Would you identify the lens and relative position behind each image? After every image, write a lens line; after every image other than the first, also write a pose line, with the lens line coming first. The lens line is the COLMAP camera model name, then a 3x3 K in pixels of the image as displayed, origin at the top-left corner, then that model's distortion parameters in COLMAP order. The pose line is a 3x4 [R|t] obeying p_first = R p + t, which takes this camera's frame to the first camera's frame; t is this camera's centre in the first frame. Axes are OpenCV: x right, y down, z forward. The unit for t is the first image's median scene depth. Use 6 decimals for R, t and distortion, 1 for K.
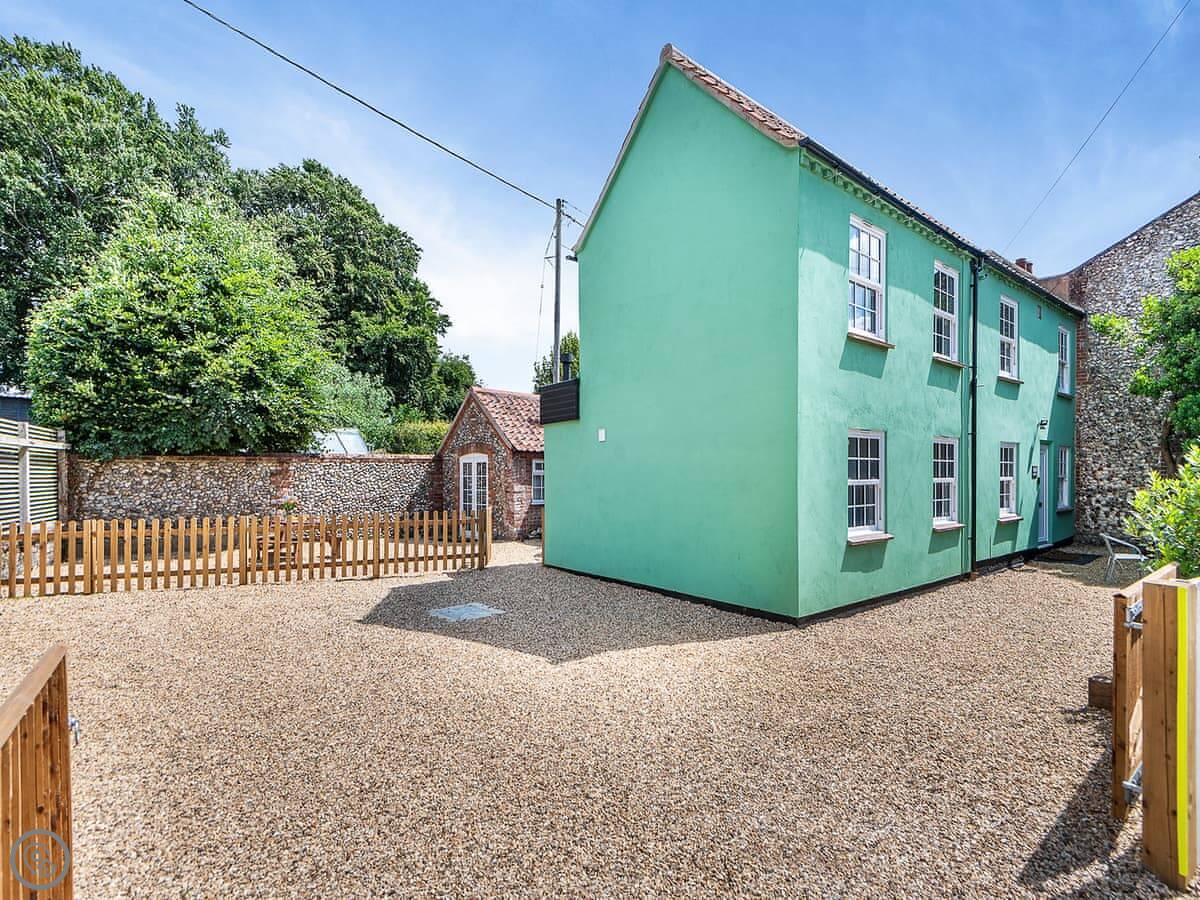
lens RADIAL K [[554.5, 0, 641.7], [0, 554.5, 484.5], [0, 0, 1]] dist [0.018807, -0.000615]
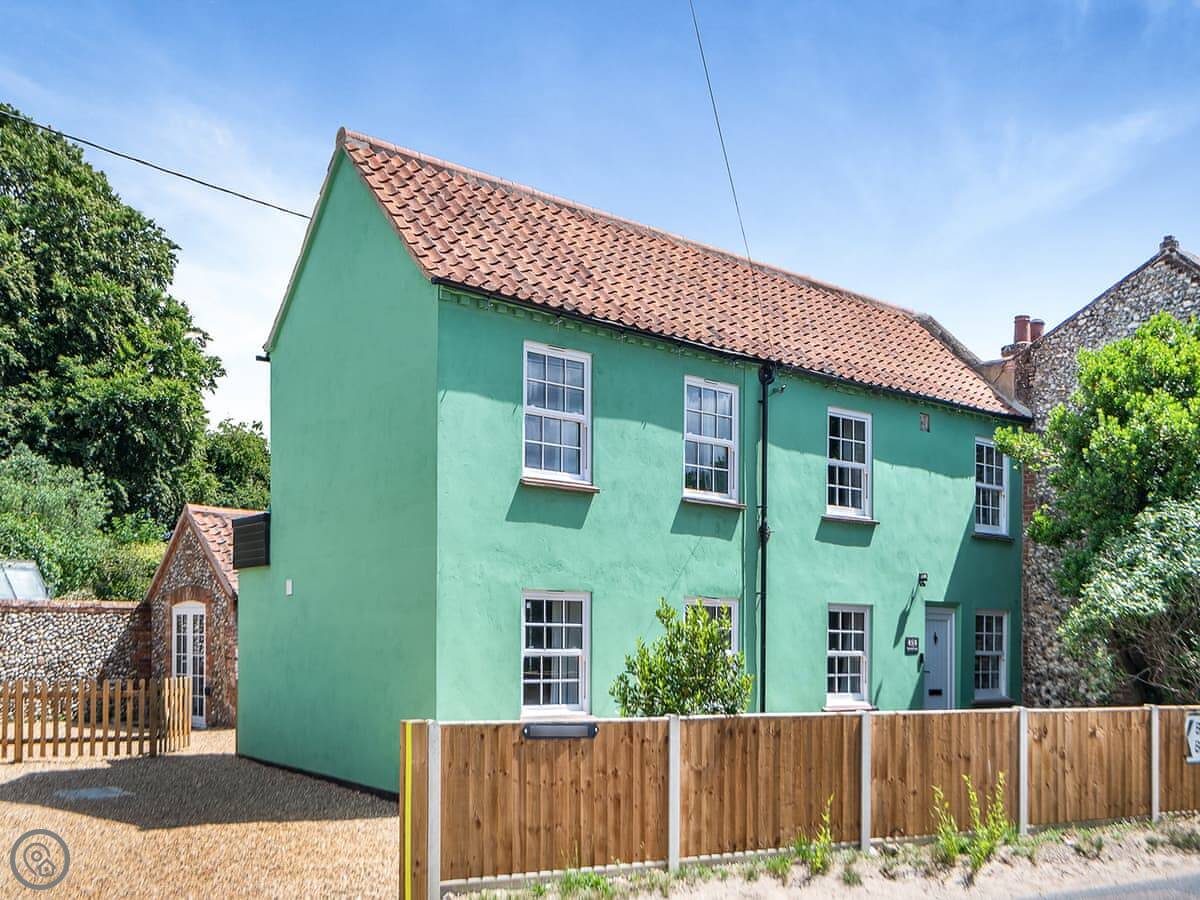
lens RADIAL K [[1052.0, 0, 510.2], [0, 1052.0, 650.6], [0, 0, 1]] dist [-0.007885, 0.020022]
pose [[0.995984, 0.022117, -0.086751, 0.269023], [-0.022493, 0.999741, -0.003361, -0.000522], [0.086654, 0.005299, 0.996224, -0.332438]]
